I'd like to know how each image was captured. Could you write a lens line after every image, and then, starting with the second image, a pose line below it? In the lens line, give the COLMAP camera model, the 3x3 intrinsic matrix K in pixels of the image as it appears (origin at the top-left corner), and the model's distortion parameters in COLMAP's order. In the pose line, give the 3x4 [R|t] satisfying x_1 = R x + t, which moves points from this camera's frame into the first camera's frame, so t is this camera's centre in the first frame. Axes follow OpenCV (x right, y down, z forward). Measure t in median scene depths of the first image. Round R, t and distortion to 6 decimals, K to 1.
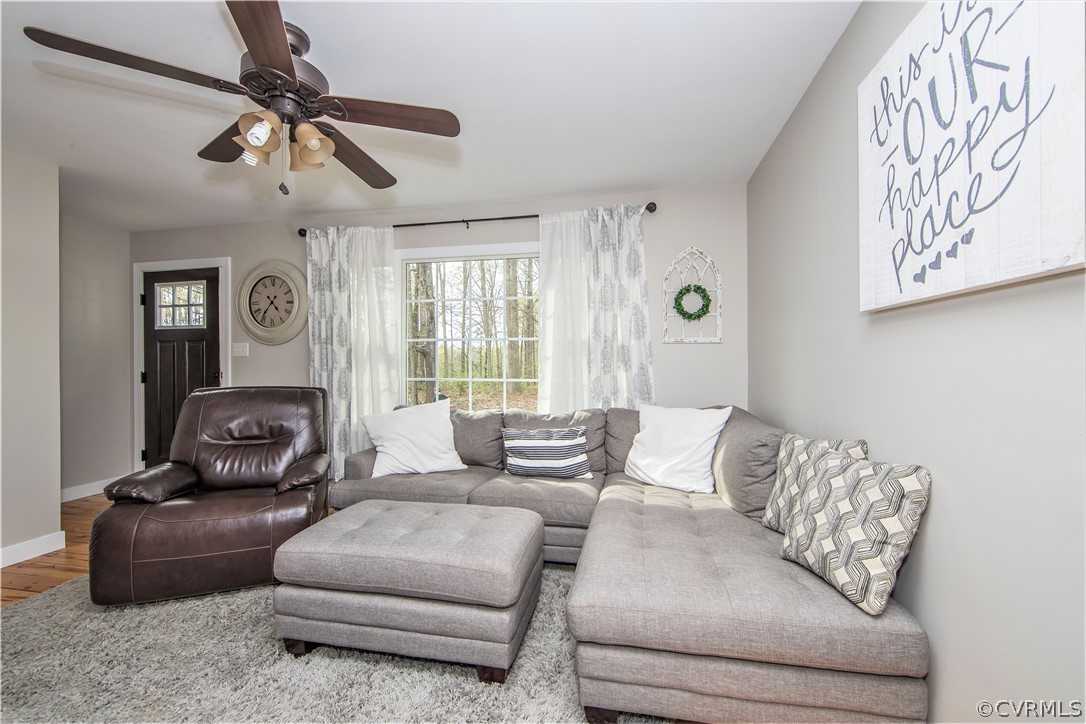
lens RADIAL K [[436.6, 0, 526.9], [0, 436.6, 367.4], [0, 0, 1]] dist [-0.004414, 0.001835]
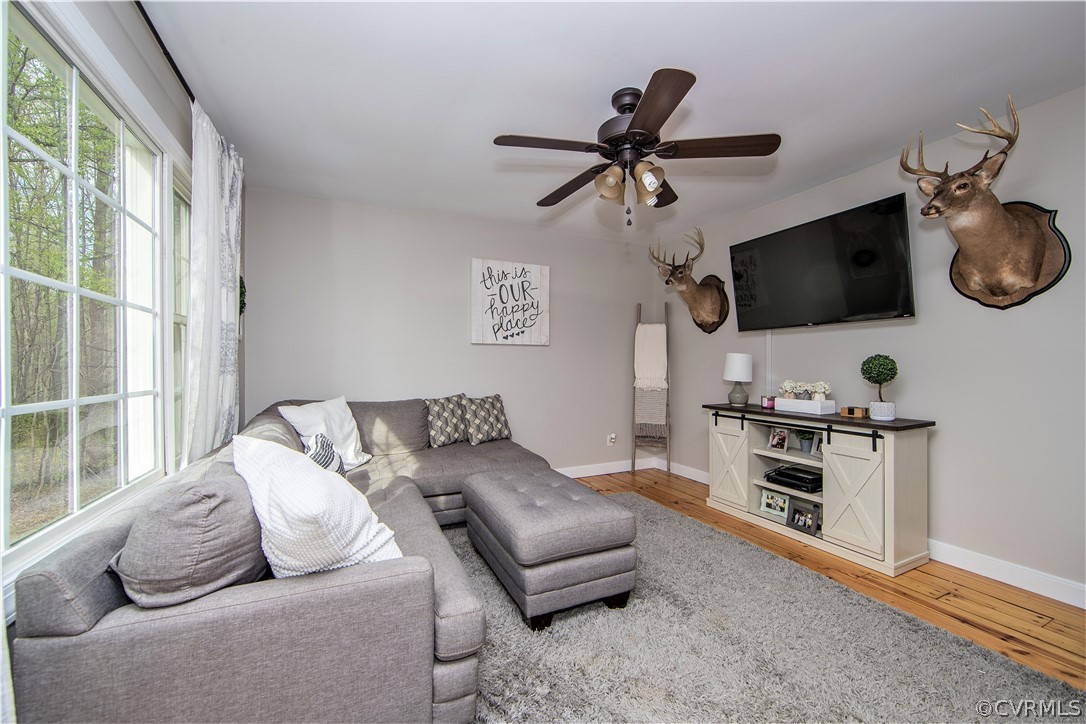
lens RADIAL K [[436.6, 0, 544.5], [0, 436.6, 362.7], [0, 0, 1]] dist [-0.004414, 0.001835]
pose [[-0.600083, 0.008547, 0.799892, -0.890491], [0.008155, 0.999956, -0.004566, 0.003013], [-0.799896, 0.003783, -0.600127, 1.234368]]
